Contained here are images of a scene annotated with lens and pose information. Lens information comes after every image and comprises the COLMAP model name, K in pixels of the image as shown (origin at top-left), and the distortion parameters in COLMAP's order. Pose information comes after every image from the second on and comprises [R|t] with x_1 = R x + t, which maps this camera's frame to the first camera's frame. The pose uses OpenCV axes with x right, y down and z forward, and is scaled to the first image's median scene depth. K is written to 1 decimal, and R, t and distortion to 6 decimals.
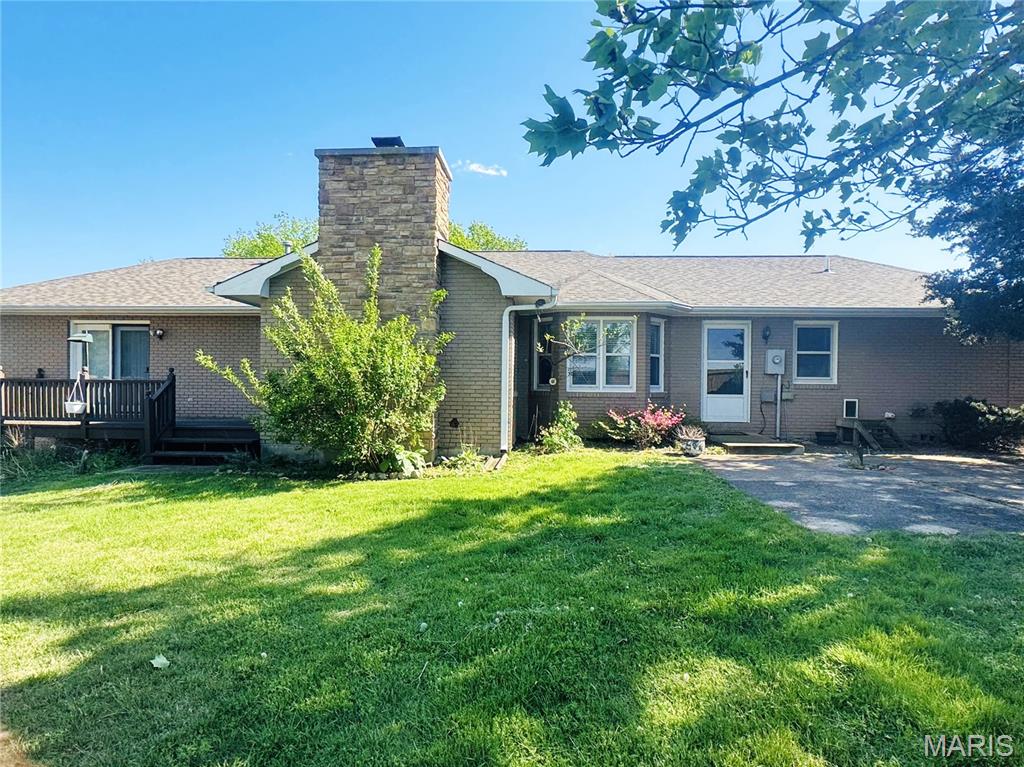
lens RADIAL K [[555.1, 0, 512.0], [0, 555.1, 383.5], [0, 0, 1]] dist [-0.002470, -0.000354]
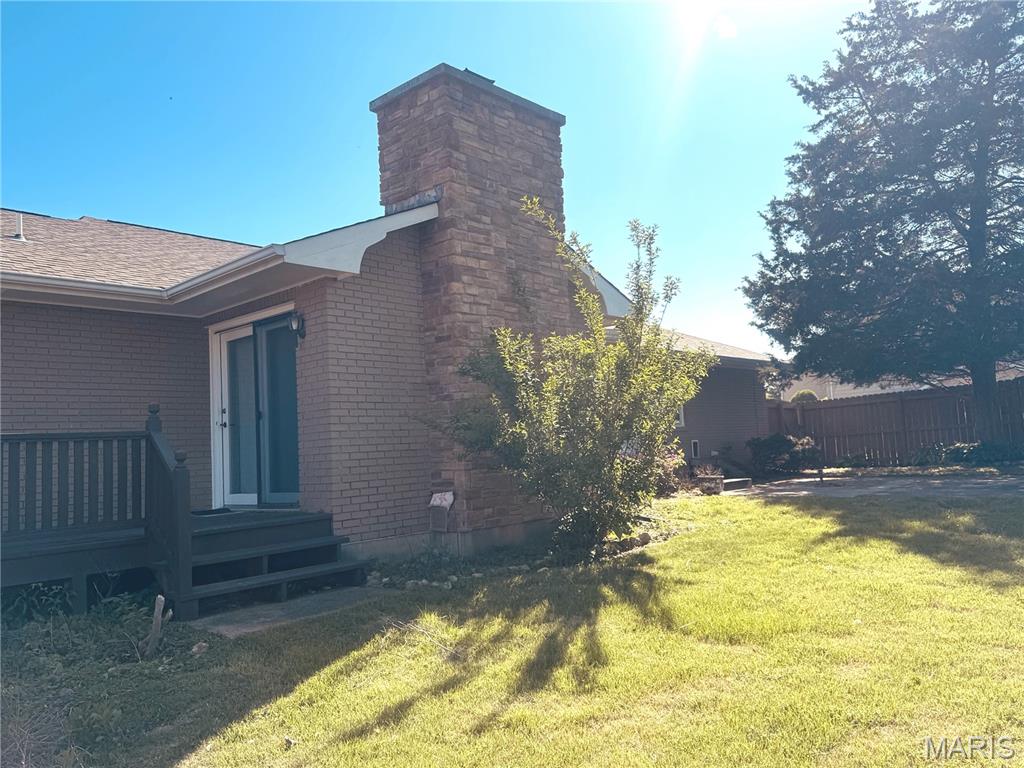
lens RADIAL K [[783.3, 0, 512.0], [0, 783.3, 384.0], [0, 0, 1]] dist [0.106761, -0.156872]
pose [[0.627141, 0.024514, 0.778520, -0.956660], [0.060610, 0.994938, -0.080153, 0.024727], [-0.776544, 0.097454, 0.622481, 0.380074]]
